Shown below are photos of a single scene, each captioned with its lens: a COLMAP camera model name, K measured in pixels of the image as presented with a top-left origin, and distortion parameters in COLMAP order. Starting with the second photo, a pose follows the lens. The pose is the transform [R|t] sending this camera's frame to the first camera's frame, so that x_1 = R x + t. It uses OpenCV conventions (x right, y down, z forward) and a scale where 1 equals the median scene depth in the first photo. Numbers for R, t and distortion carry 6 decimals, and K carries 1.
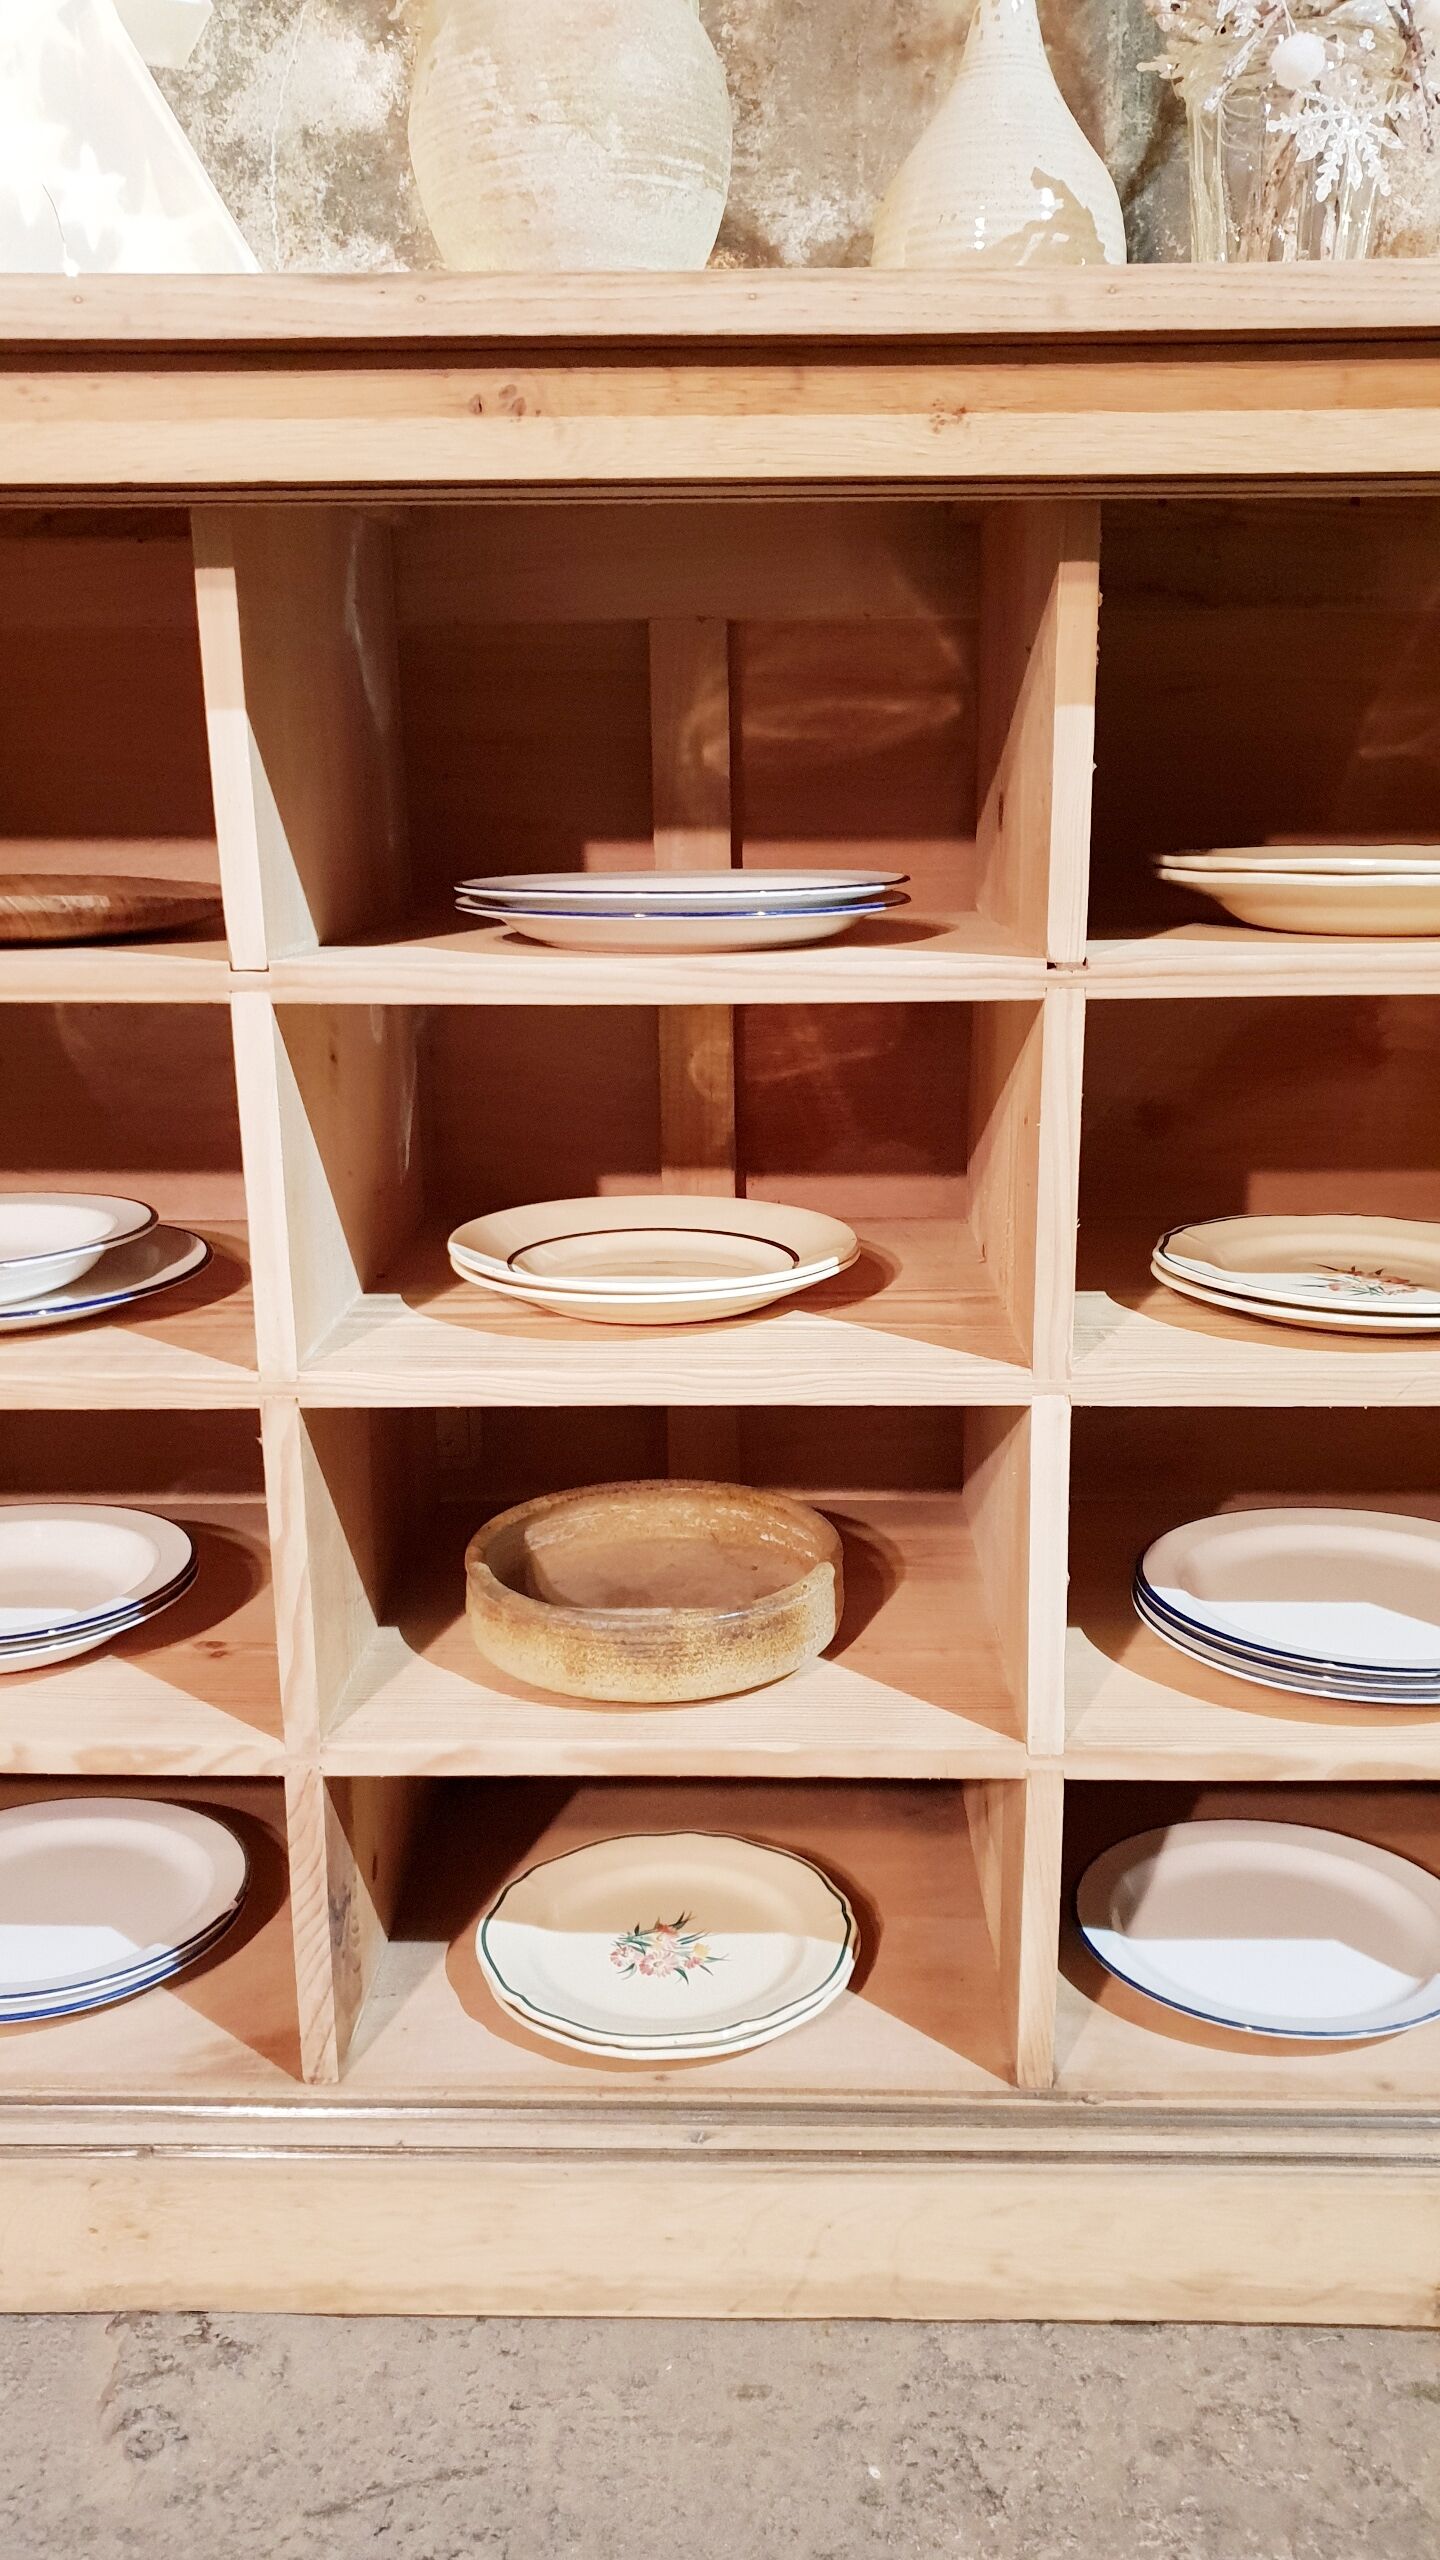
lens RADIAL K [[1993.1, 0, 743.5], [0, 1993.1, 1286.7], [0, 0, 1]] dist [0.005050, 0.007235]
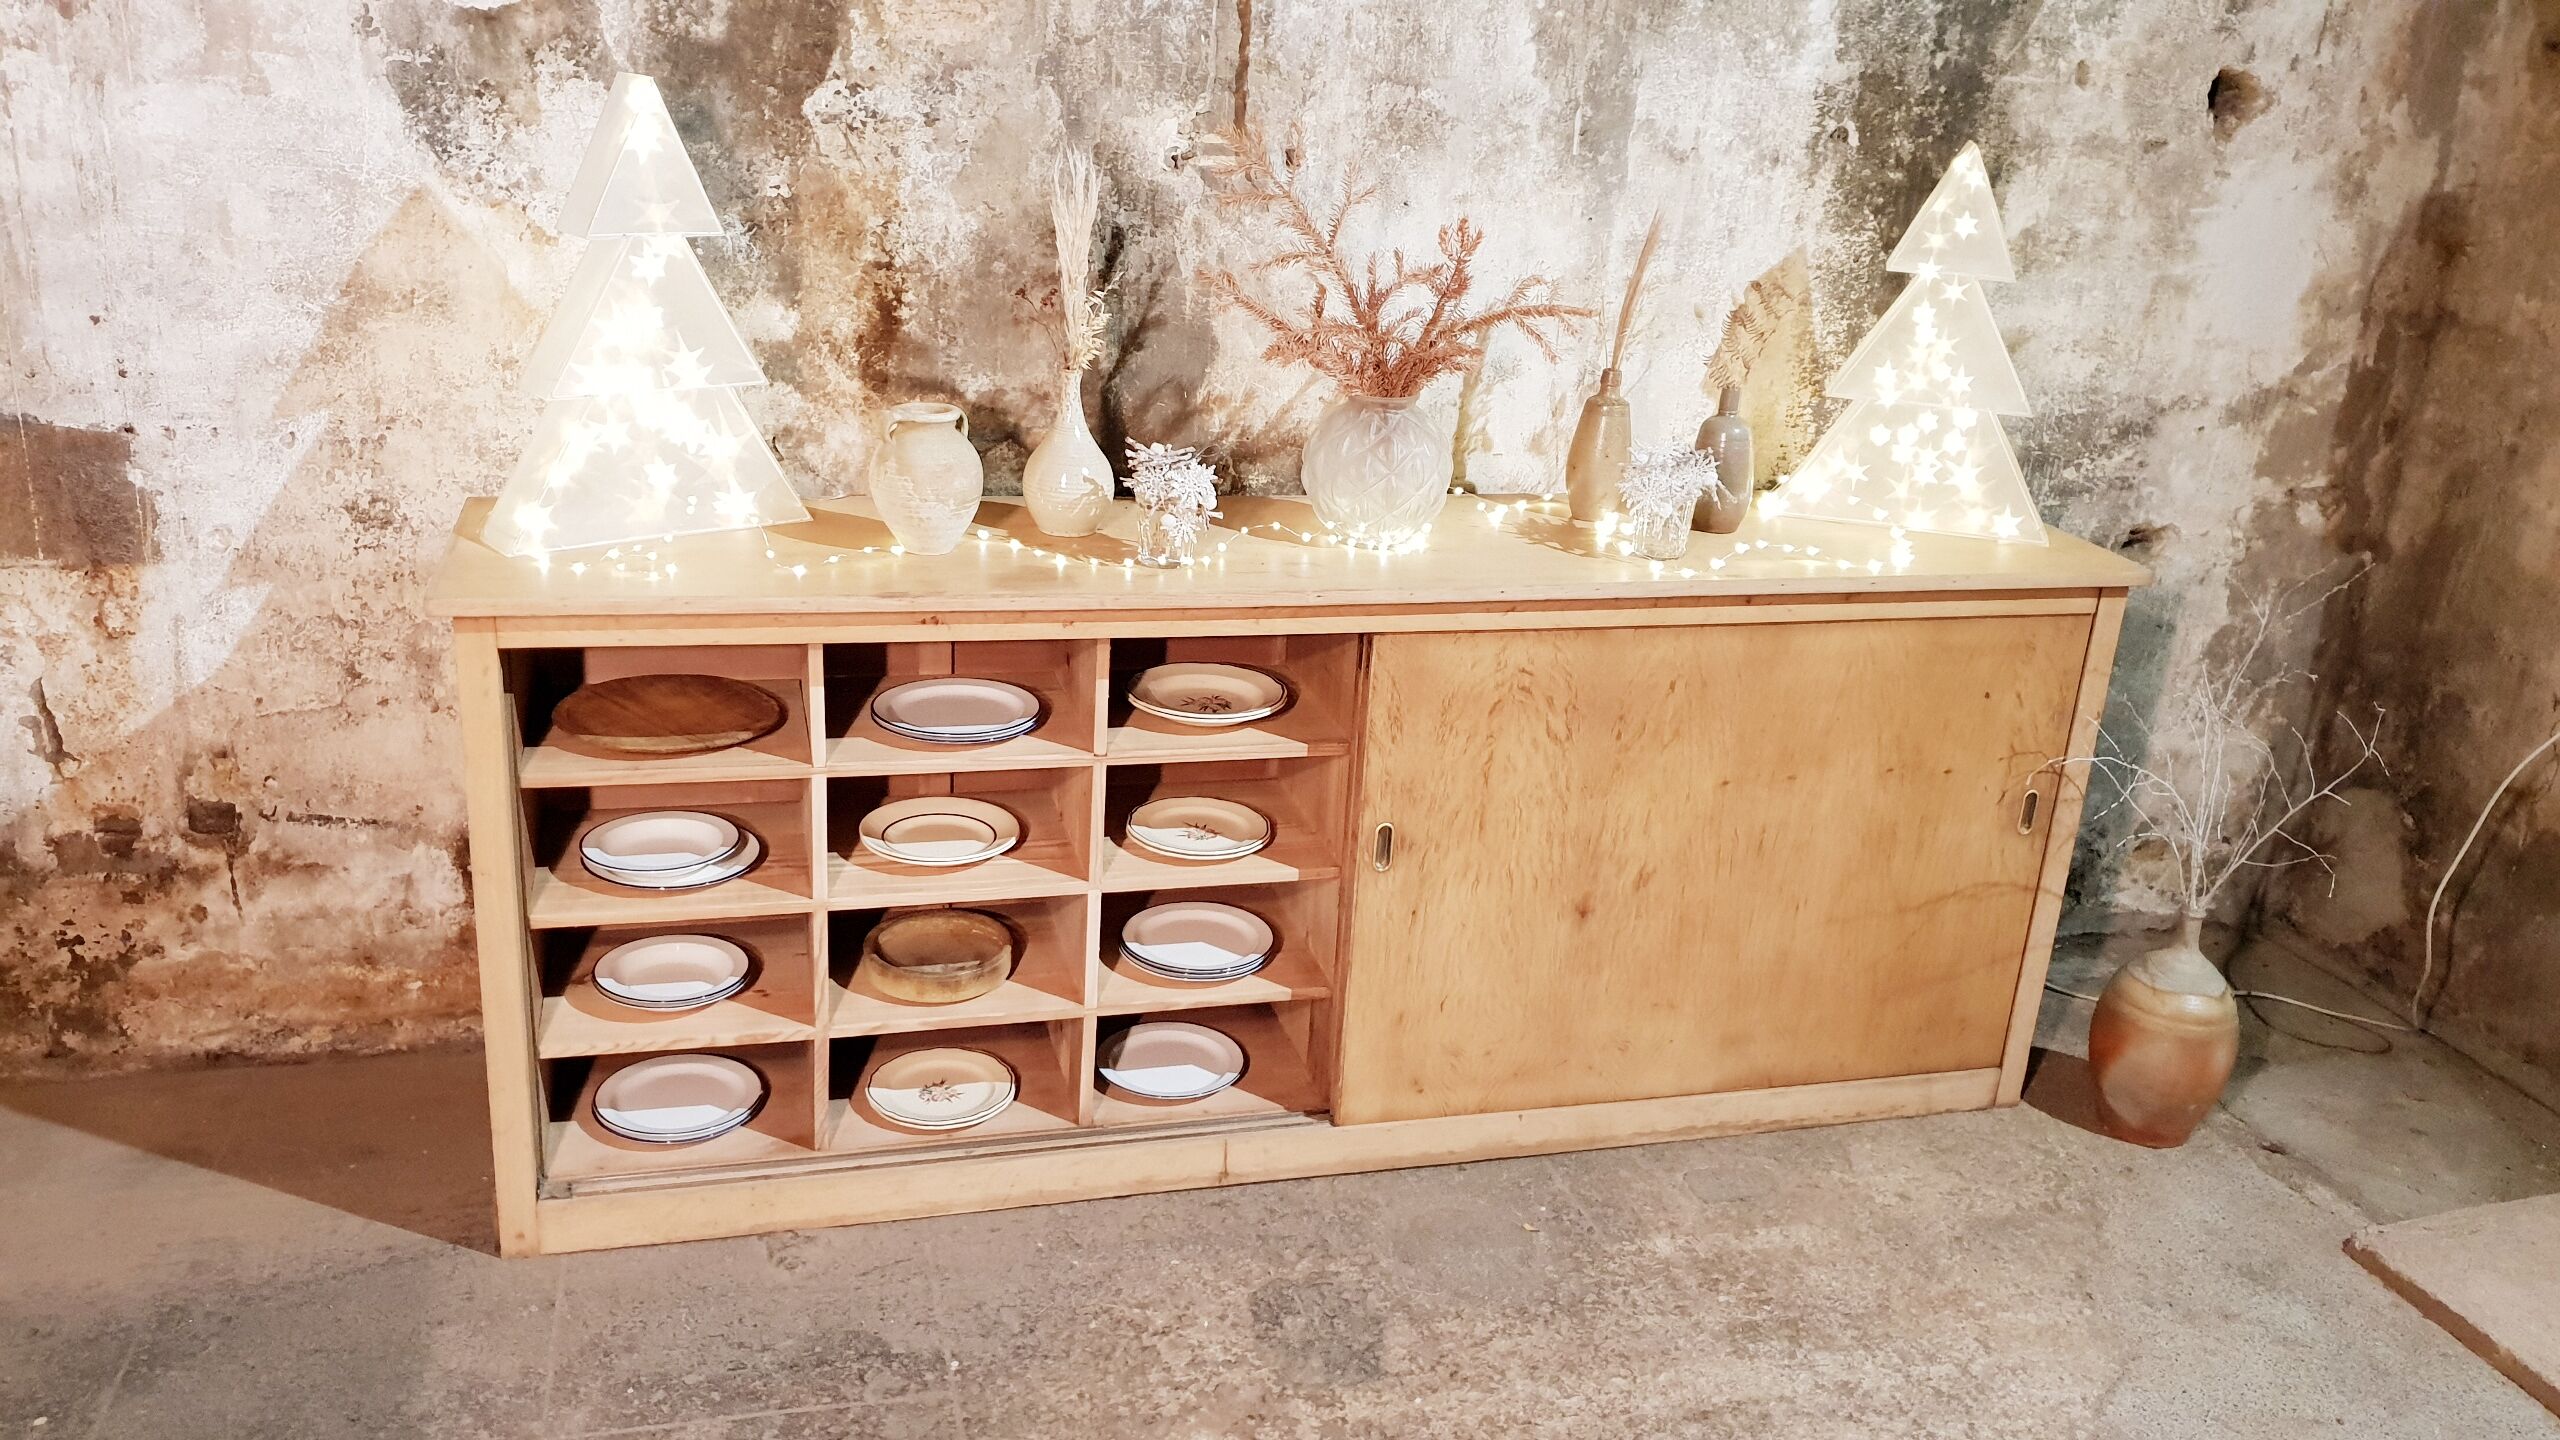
lens RADIAL K [[1993.1, 0, 1301.9], [0, 1993.1, 687.0], [0, 0, 1]] dist [0.005050, 0.007235]
pose [[0.953869, -0.029483, 0.298773, -0.379426], [0.000610, 0.995355, 0.096271, -0.479232], [-0.300223, -0.091648, 0.949456, -1.681660]]
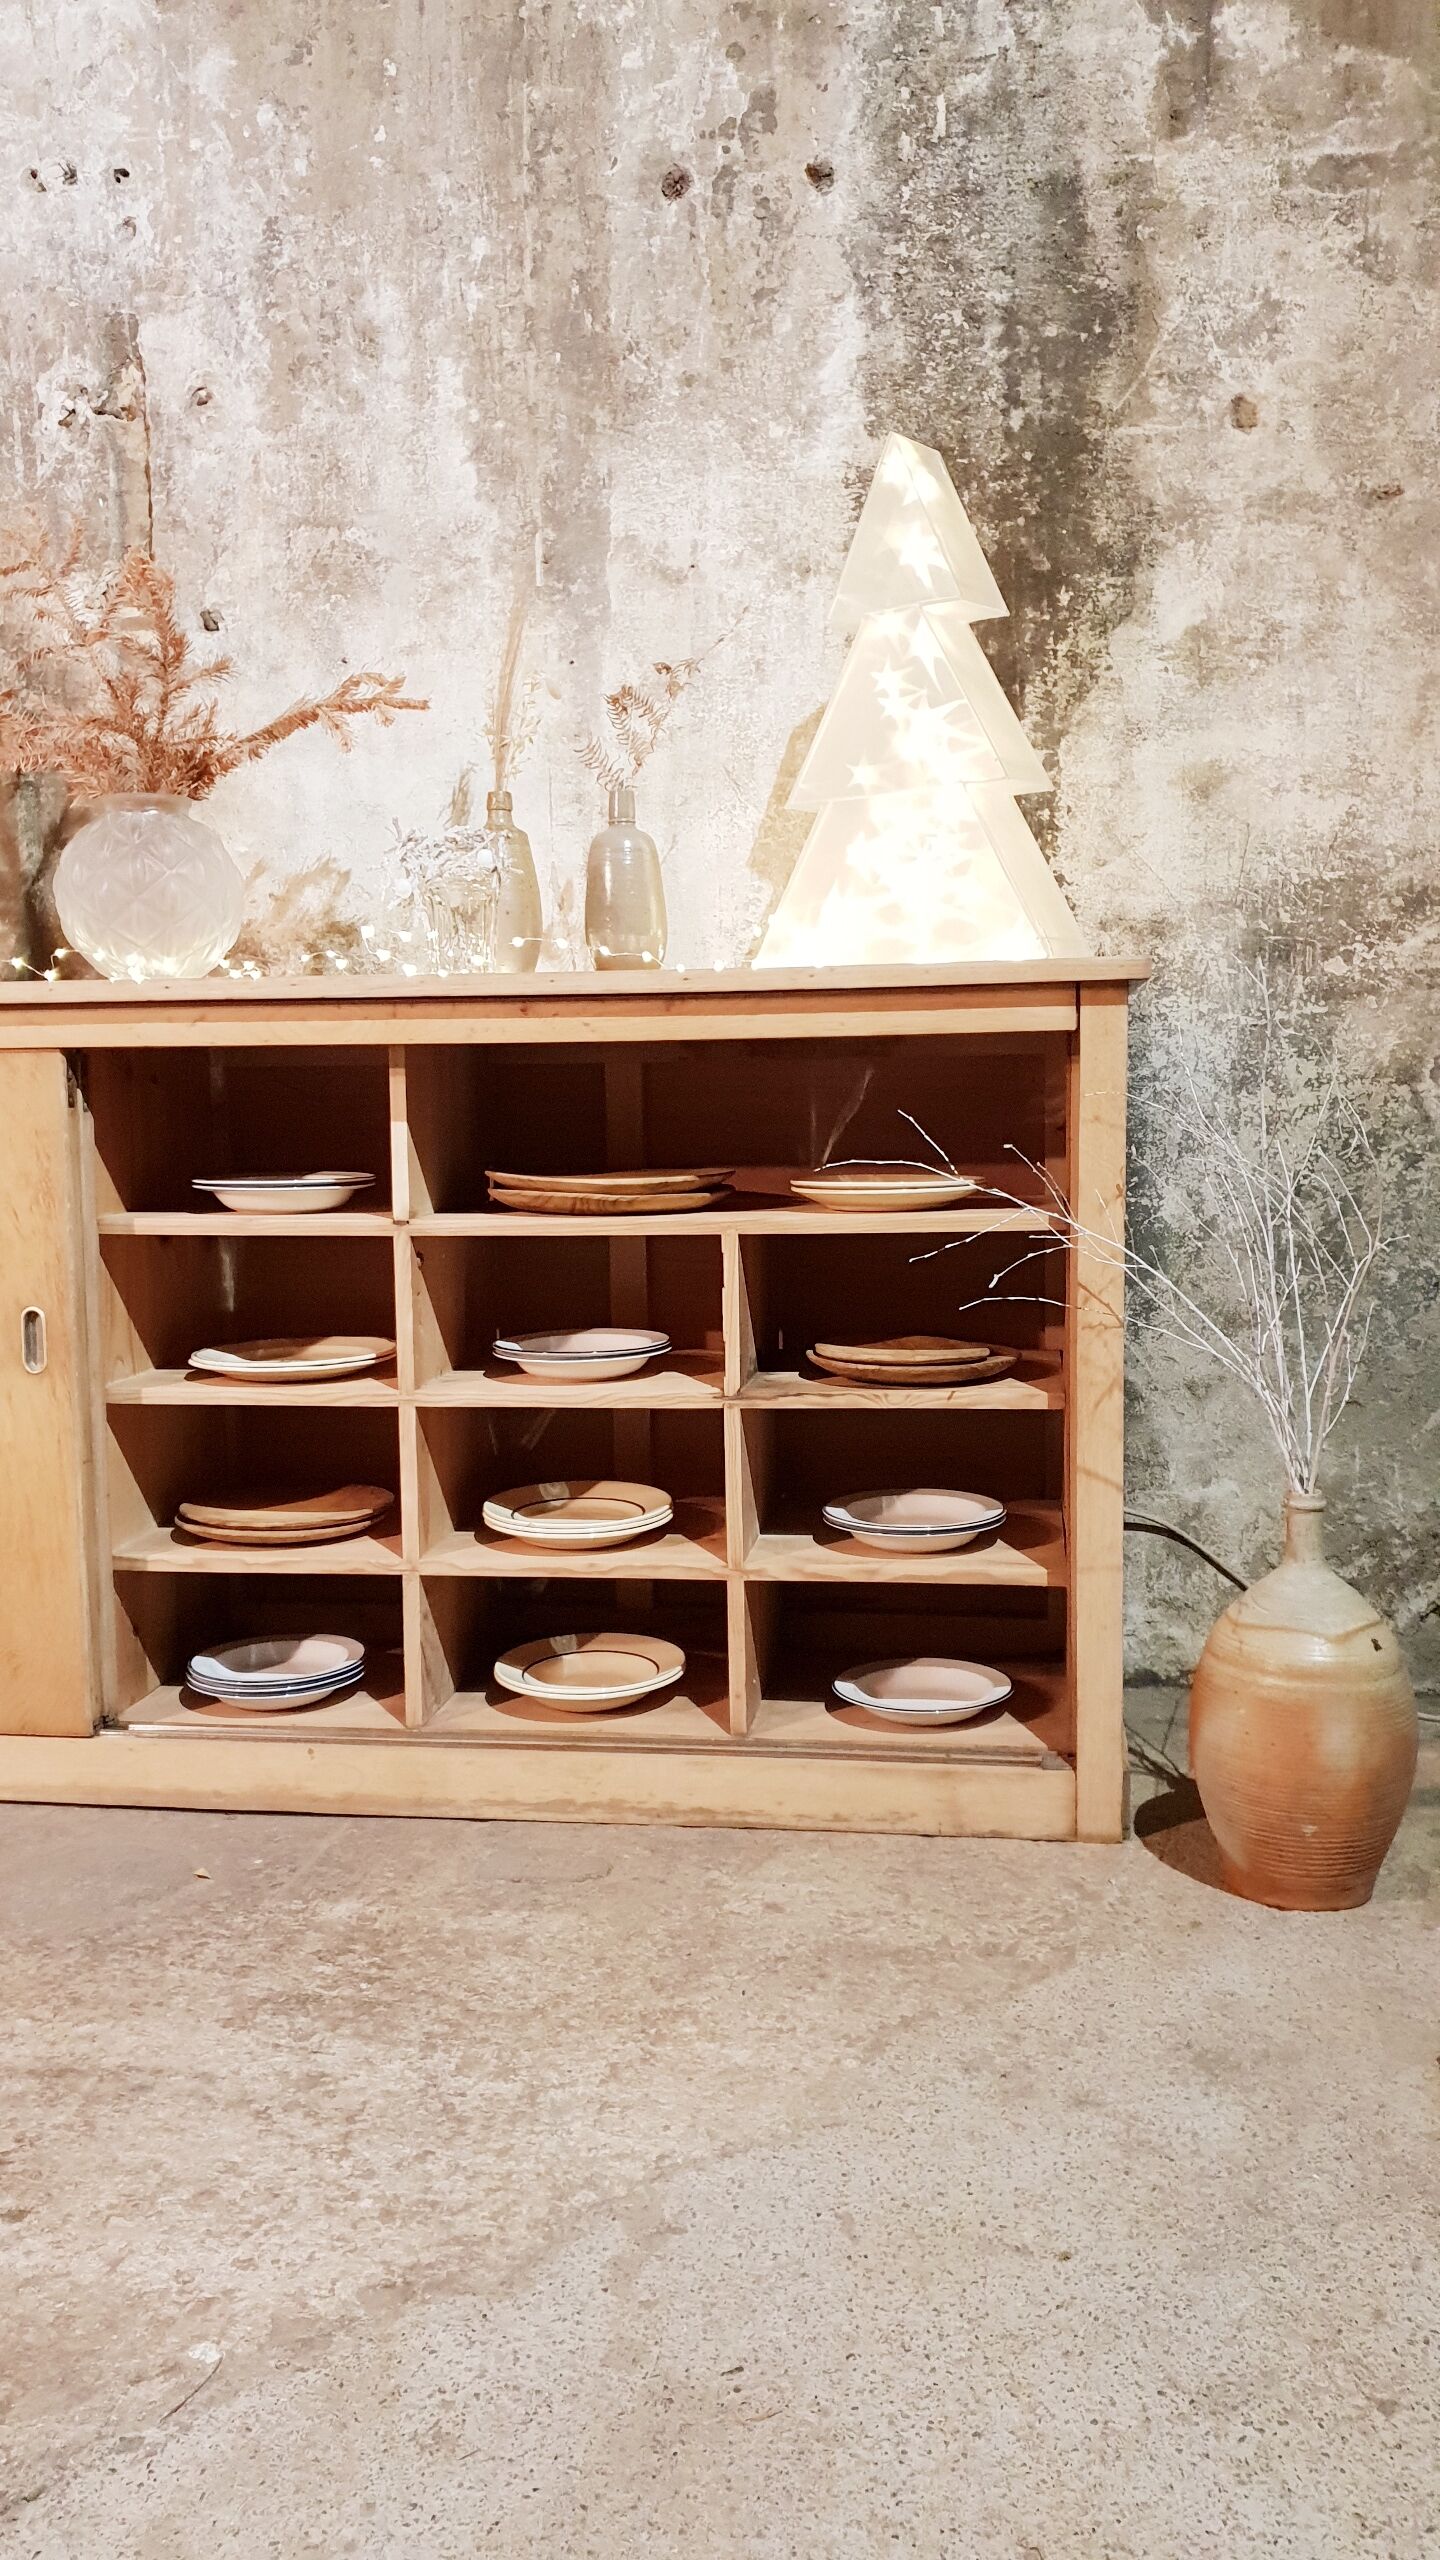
lens RADIAL K [[1993.1, 0, 751.9], [0, 1993.1, 1289.1], [0, 0, 1]] dist [0.005050, 0.007235]
pose [[0.993373, 0.007955, -0.114657, 1.468265], [-0.023739, 0.990291, -0.136965, 0.214311], [0.112454, 0.138779, 0.983918, -1.201389]]
